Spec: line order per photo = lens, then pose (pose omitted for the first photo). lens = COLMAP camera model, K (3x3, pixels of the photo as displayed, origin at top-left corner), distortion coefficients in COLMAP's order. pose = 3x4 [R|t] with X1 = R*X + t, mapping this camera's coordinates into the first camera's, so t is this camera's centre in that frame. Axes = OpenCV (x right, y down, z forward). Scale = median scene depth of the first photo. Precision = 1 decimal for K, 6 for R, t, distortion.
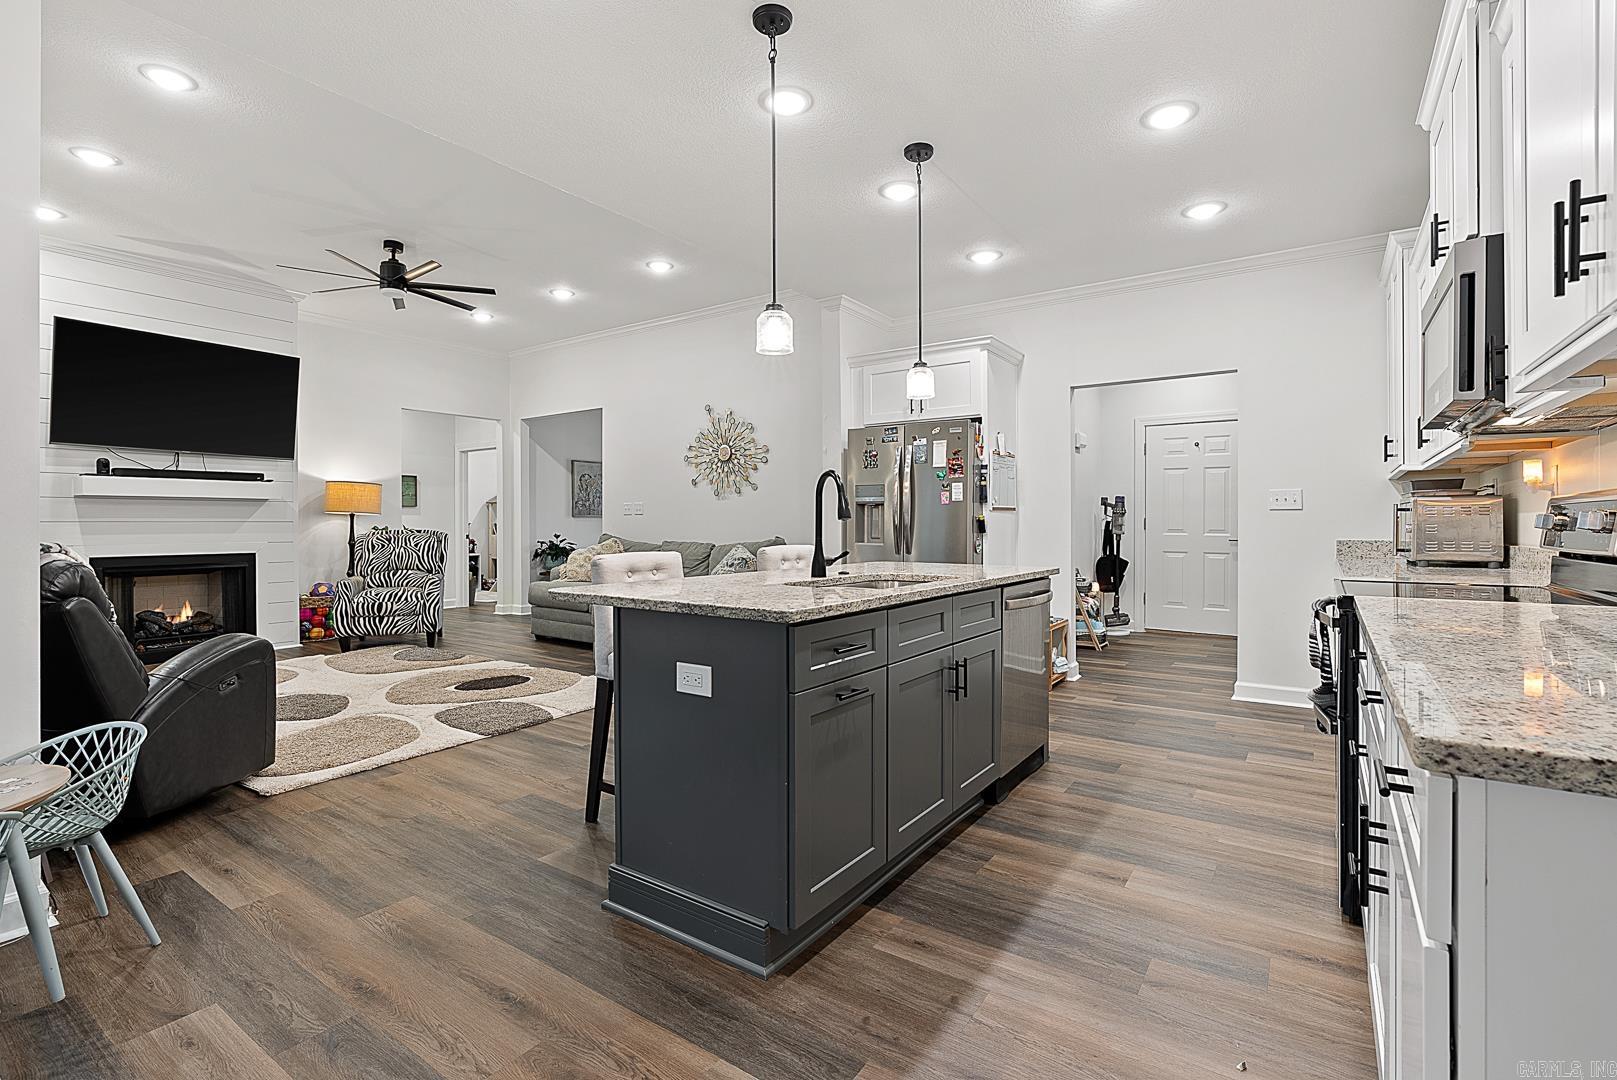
lens RADIAL K [[733.4, 0, 812.8], [0, 733.4, 527.4], [0, 0, 1]] dist [-0.011159, 0.000194]
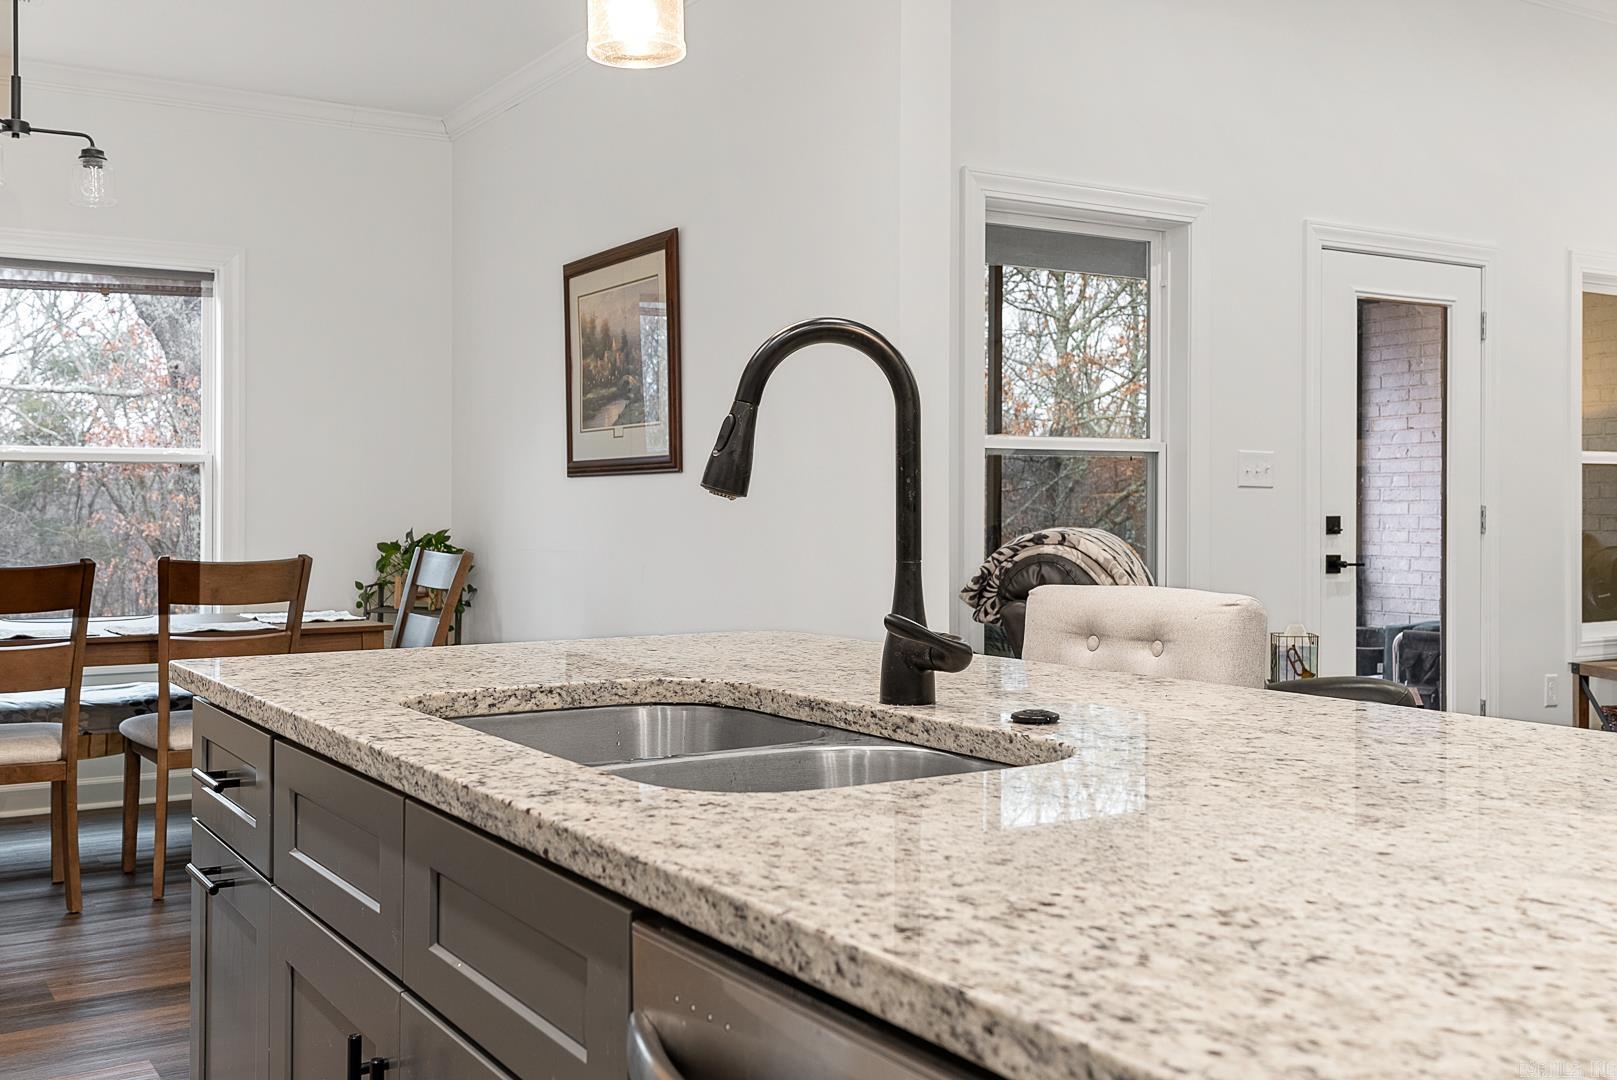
lens RADIAL K [[1613.0, 0, 808.5], [0, 1613.0, 540.0], [0, 0, 1]] dist [0.026441, 0.000531]
pose [[-0.401082, 0.018162, -0.915862, 0.720531], [-0.004916, 0.999746, 0.021978, -0.008899], [0.916029, 0.013318, -0.400891, 1.489938]]
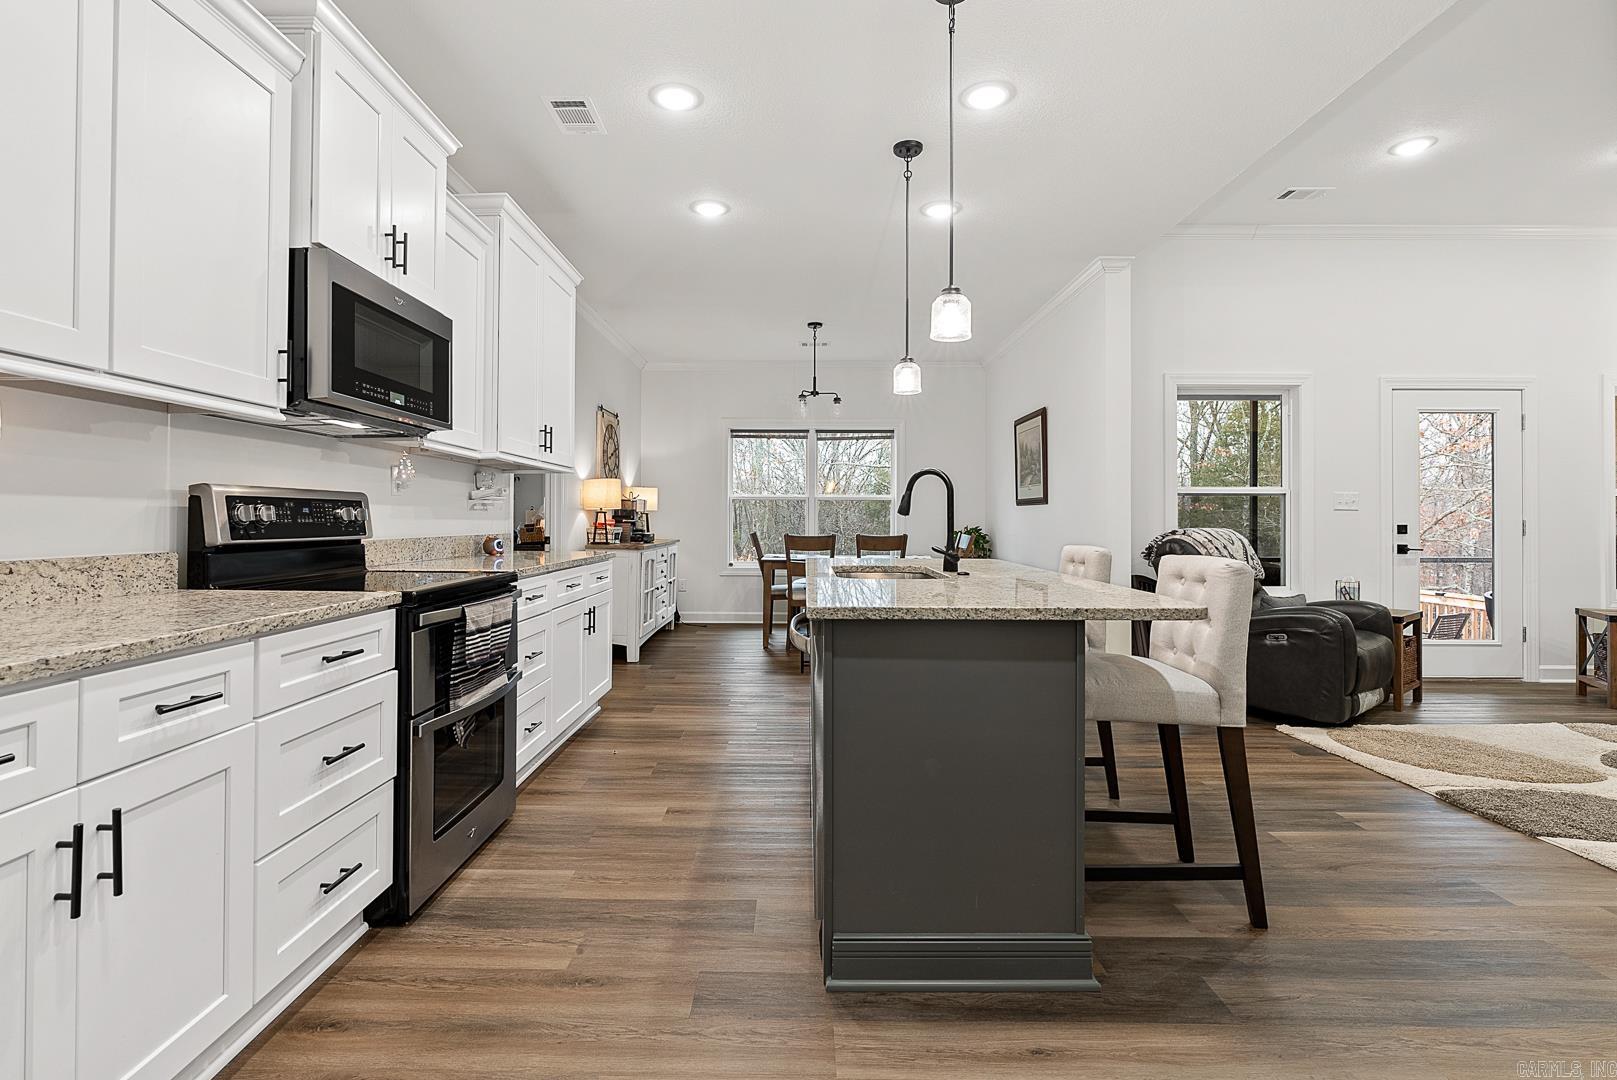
lens RADIAL K [[767.6, 0, 788.1], [0, 767.6, 510.5], [0, 0, 1]] dist [-0.004356, -0.000499]
pose [[-0.831531, -0.009284, -0.555401, 0.954336], [-0.008757, 0.999955, -0.003604, -0.013156], [0.555410, 0.001867, -0.831575, 2.126401]]
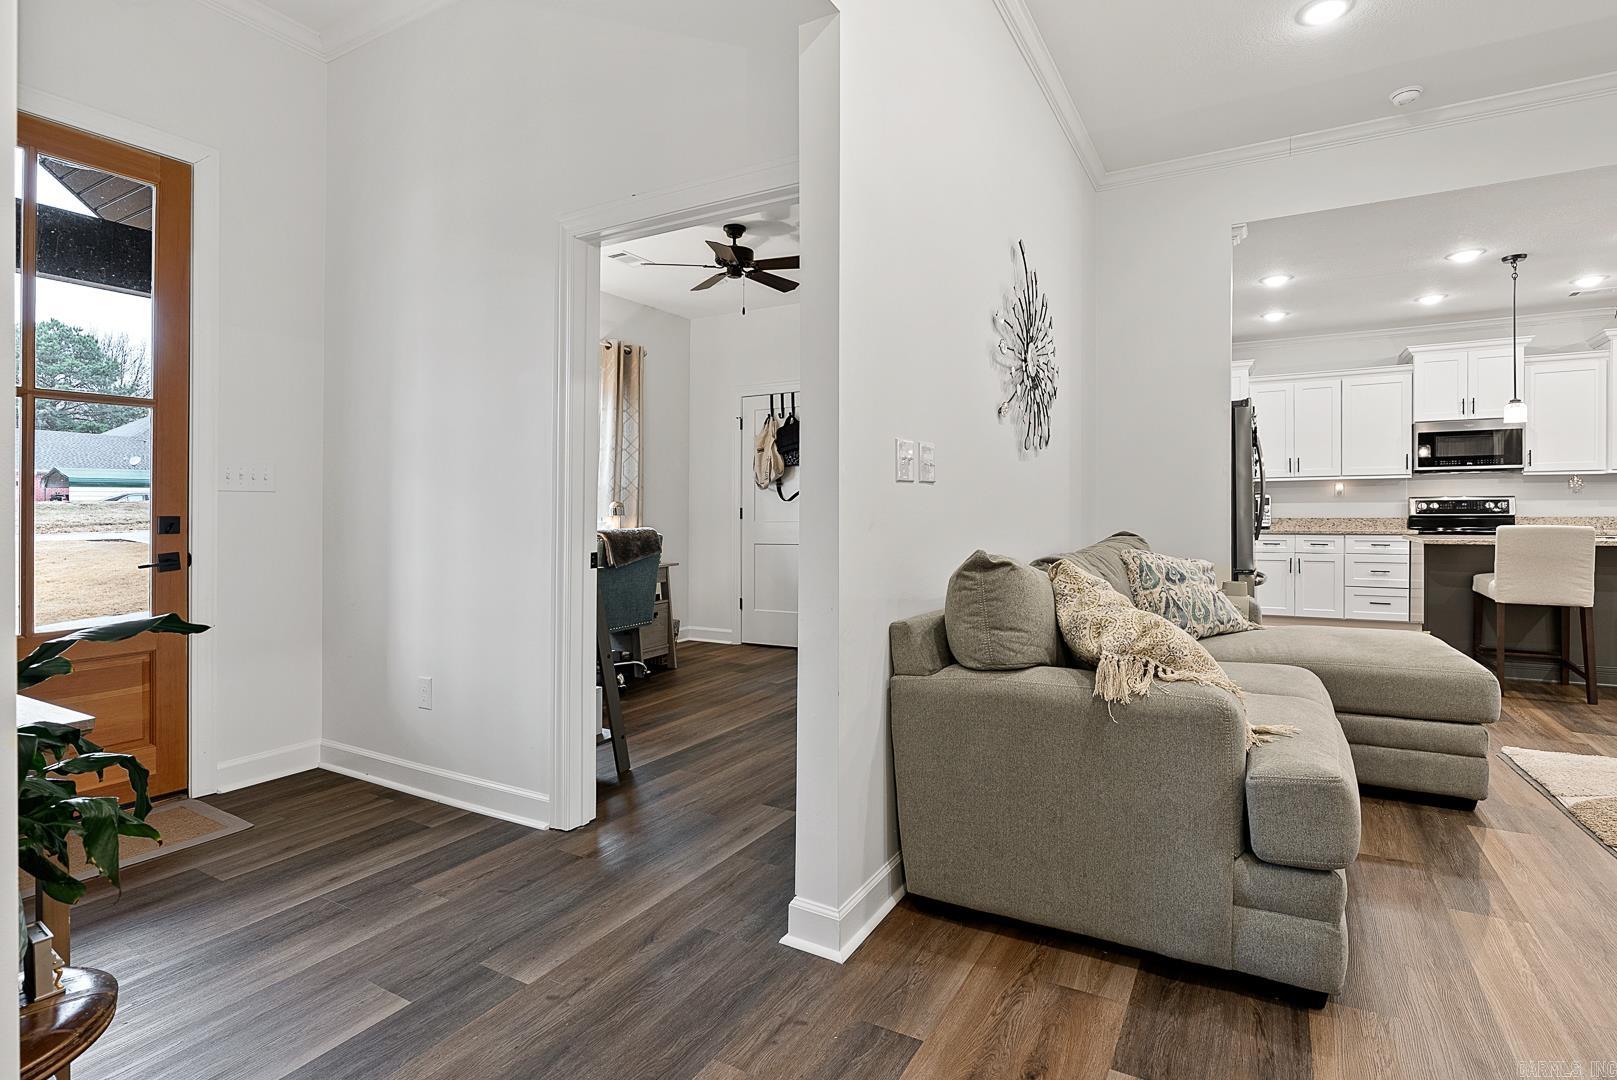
lens RADIAL K [[786.0, 0, 827.4], [0, 786.0, 499.3], [0, 0, 1]] dist [-0.001856, -0.000070]
pose [[-0.101193, 0.013788, 0.994771, -1.824471], [0.013053, 0.999836, -0.012530, -0.025584], [-0.994781, 0.011717, -0.101357, 3.583214]]
